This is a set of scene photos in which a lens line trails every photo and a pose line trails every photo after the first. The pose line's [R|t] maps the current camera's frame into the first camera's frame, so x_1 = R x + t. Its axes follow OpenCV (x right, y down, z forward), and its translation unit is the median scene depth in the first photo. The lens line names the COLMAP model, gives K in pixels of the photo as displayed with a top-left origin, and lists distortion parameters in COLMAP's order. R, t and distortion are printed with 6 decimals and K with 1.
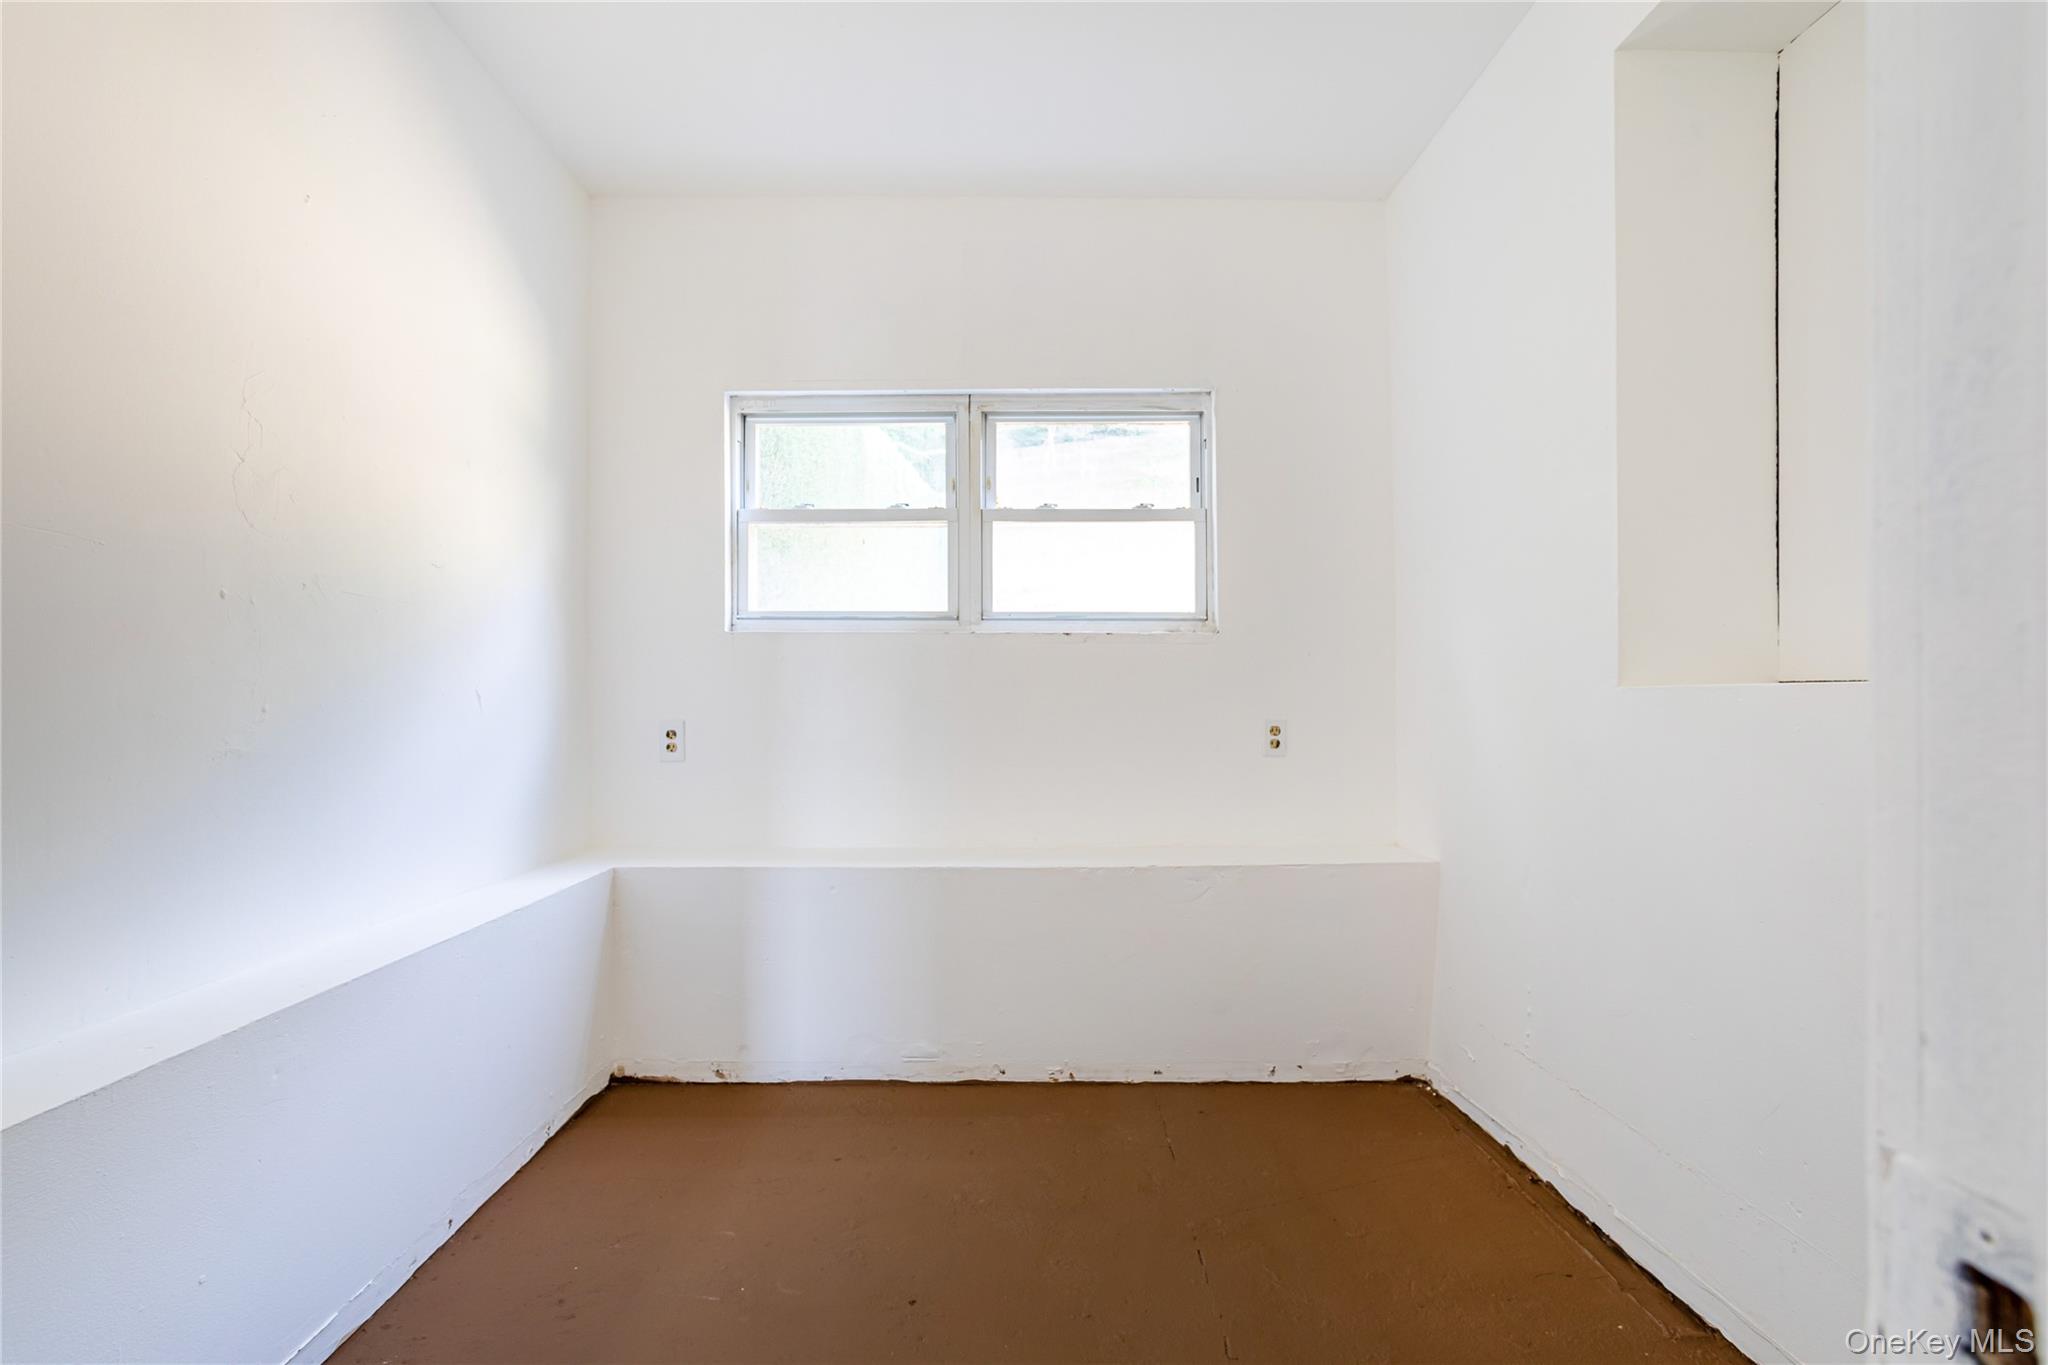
lens RADIAL K [[1013.3, 0, 1029.2], [0, 1013.3, 685.3], [0, 0, 1]] dist [-0.049128, 0.035772]
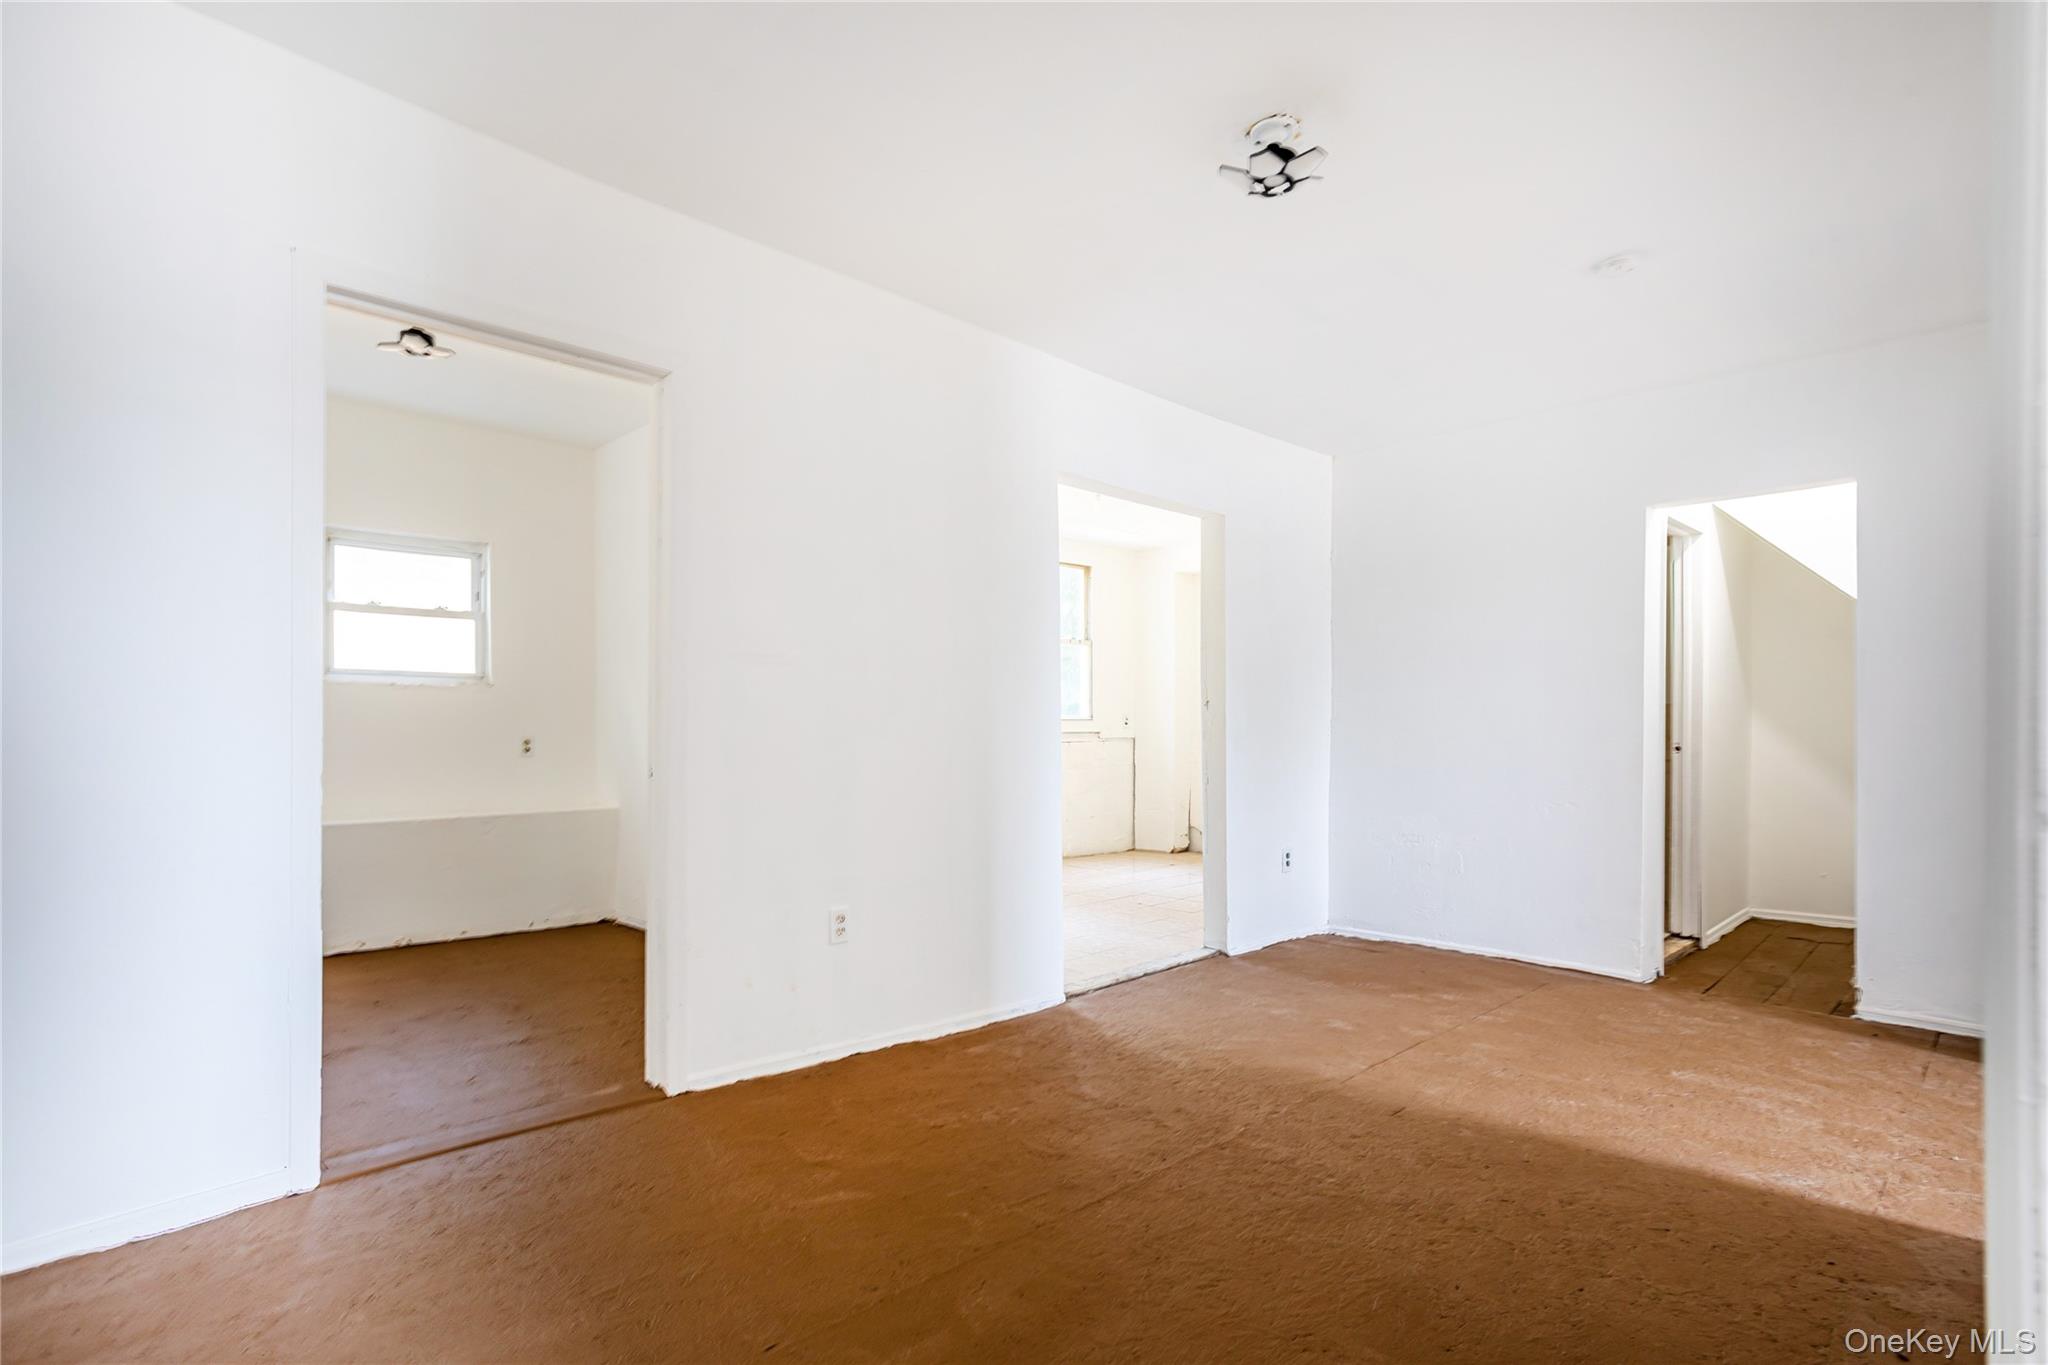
lens RADIAL K [[1013.3, 0, 1029.2], [0, 1013.3, 685.3], [0, 0, 1]] dist [-0.049128, 0.035772]
pose [[0.697467, 0.031172, 0.715939, -0.389784], [0.013868, 0.998279, -0.056975, 0.055320], [-0.716483, 0.049667, 0.695834, -0.830029]]
